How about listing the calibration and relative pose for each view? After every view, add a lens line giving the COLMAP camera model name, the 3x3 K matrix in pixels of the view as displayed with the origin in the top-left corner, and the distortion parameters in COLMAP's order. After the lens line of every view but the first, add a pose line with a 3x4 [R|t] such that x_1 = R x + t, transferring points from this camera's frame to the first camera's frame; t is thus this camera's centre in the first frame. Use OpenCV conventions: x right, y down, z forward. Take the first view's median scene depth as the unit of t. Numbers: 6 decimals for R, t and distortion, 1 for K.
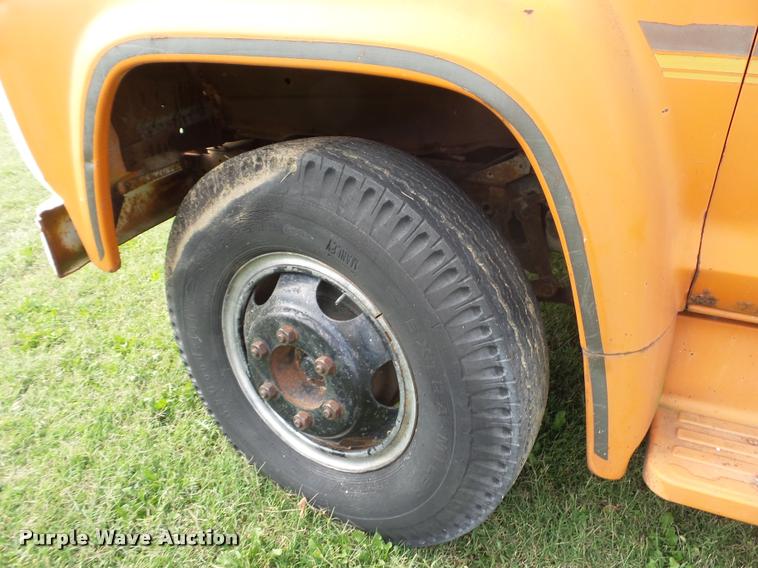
lens RADIAL K [[522.2, 0, 380.5], [0, 522.2, 281.1], [0, 0, 1]] dist [0.002589, -0.002199]
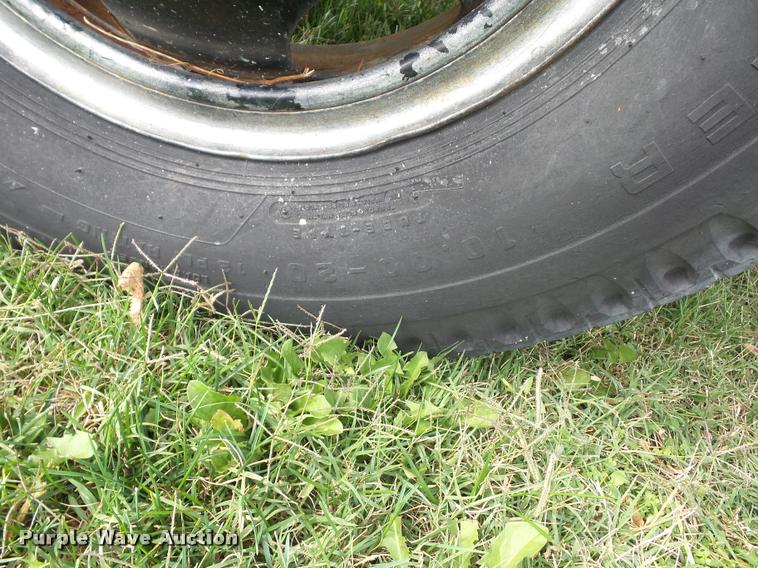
lens RADIAL K [[522.2, 0, 380.3], [0, 522.2, 285.4], [0, 0, 1]] dist [0.002589, -0.002199]
pose [[0.894631, -0.082354, 0.439150, -0.163022], [-0.064420, 0.948823, 0.309168, 0.344628], [-0.442137, -0.304882, 0.843542, 0.719276]]
